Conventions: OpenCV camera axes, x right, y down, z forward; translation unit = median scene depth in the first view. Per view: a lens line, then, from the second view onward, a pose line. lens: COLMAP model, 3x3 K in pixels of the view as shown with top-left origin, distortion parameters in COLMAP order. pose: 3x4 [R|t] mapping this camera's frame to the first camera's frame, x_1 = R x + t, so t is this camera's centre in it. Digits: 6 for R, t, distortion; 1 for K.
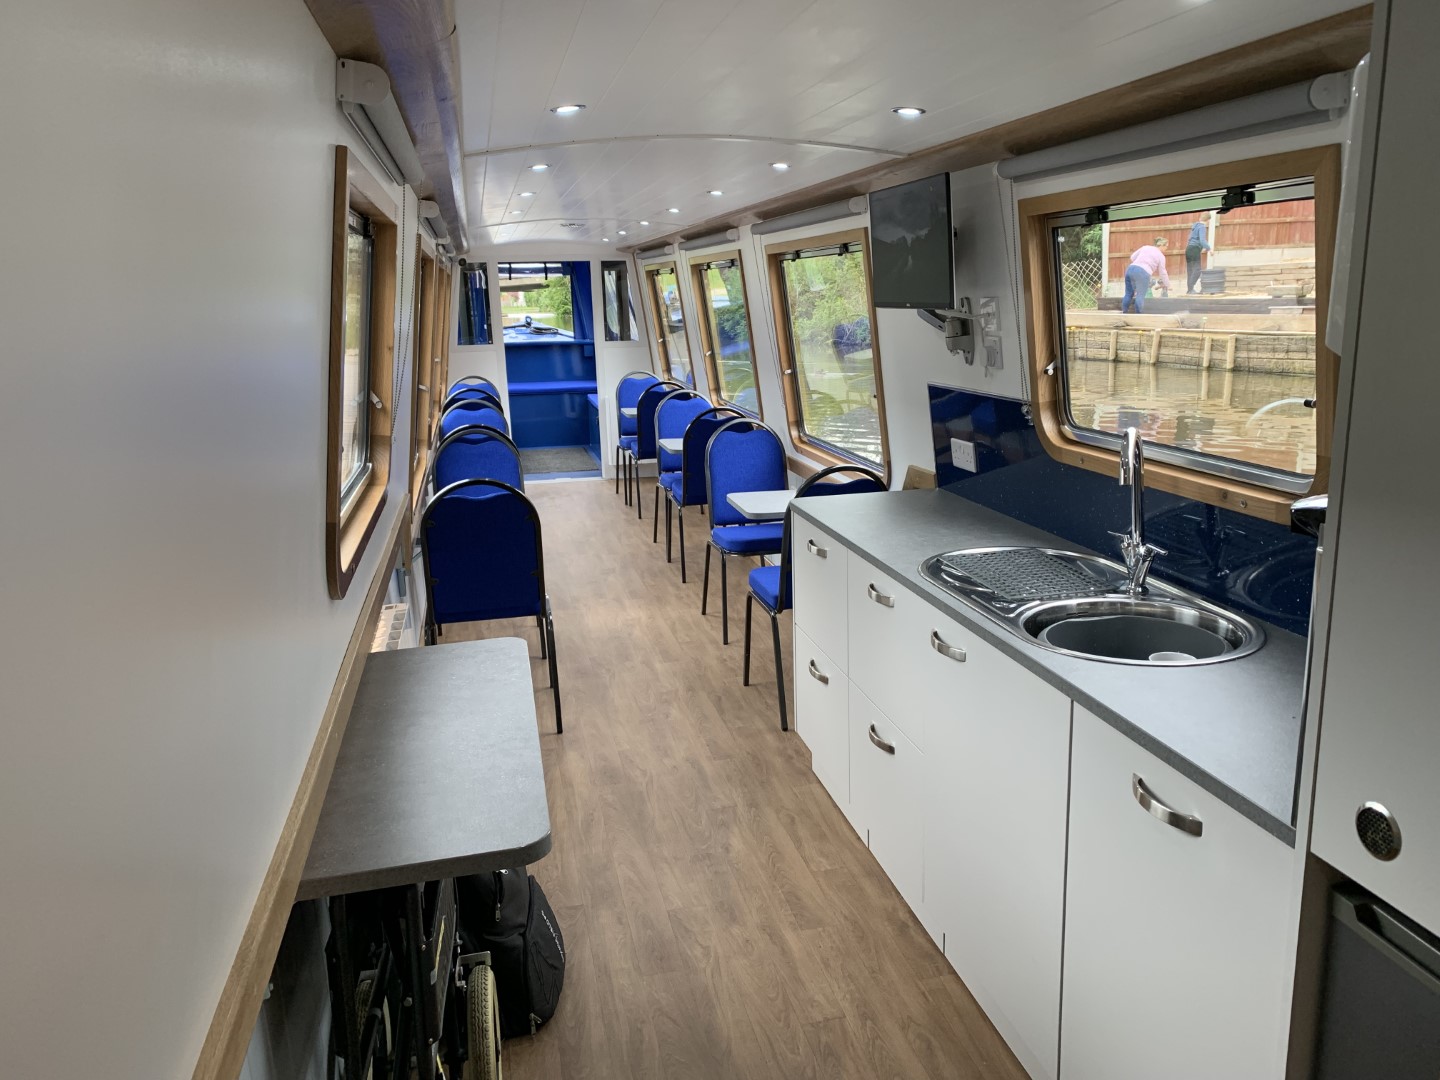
lens RADIAL K [[1103.0, 0, 720.0], [0, 1103.0, 540.0], [0, 0, 1]] dist [0.147556, -0.235848]
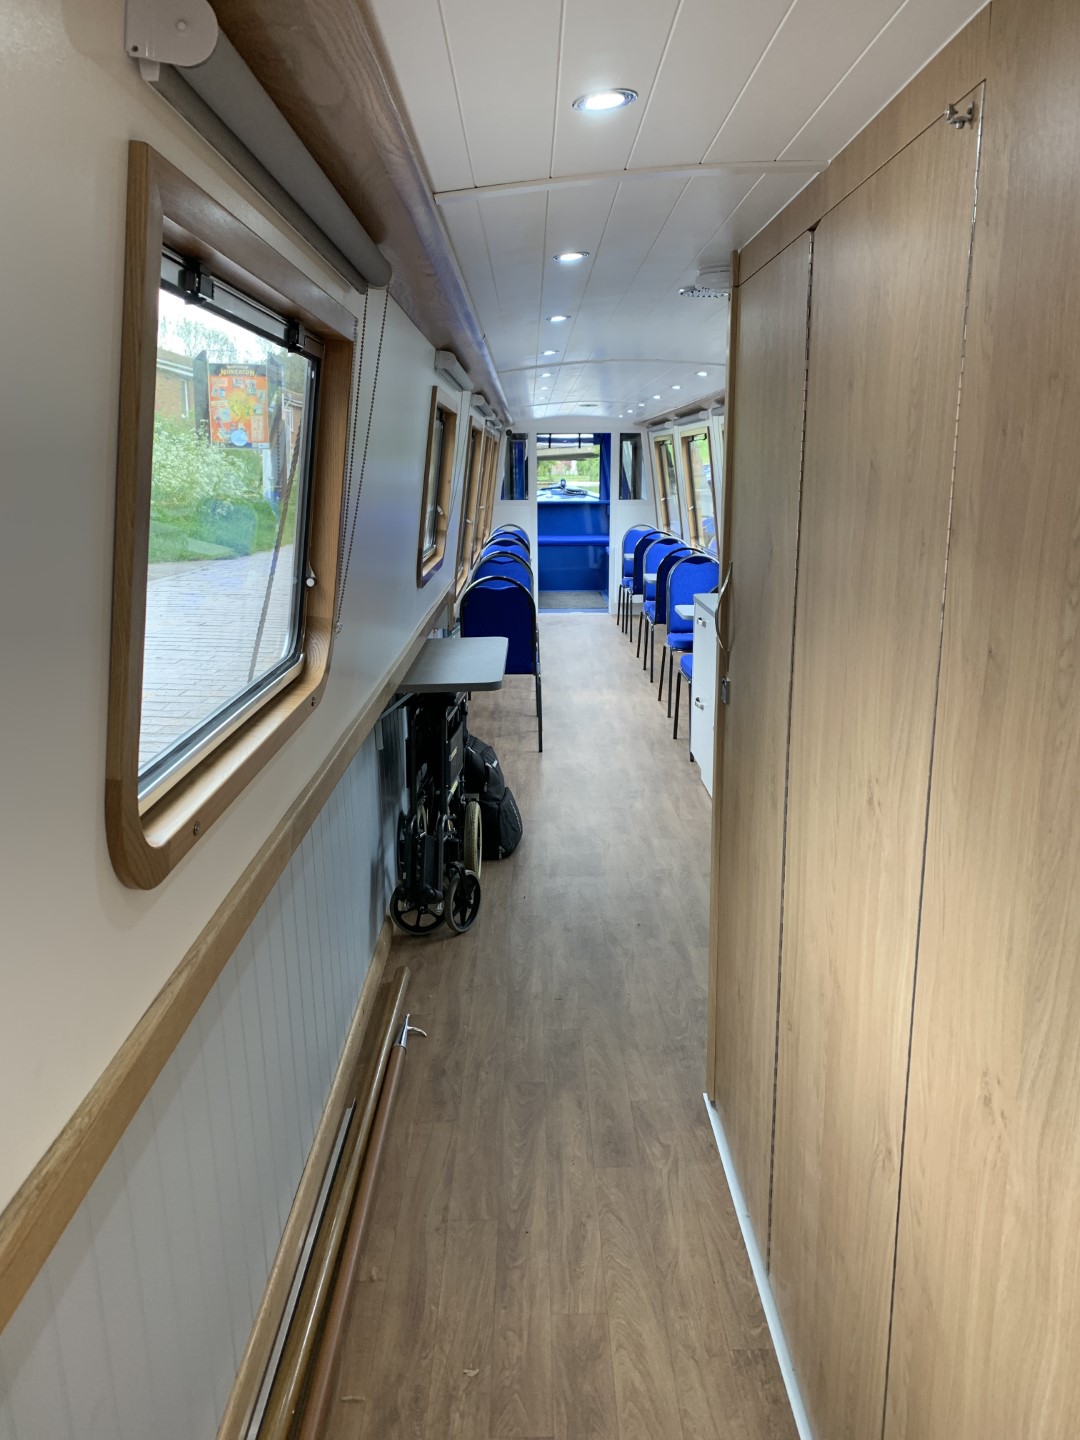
lens RADIAL K [[1107.6, 0, 540.0], [0, 1107.6, 720.0], [0, 0, 1]] dist [0.039405, -0.024512]
pose [[0.979347, 0.068353, -0.190284, 0.098813], [-0.066682, 0.997659, 0.015181, 0.079369], [0.190876, -0.002179, 0.981612, -0.334464]]
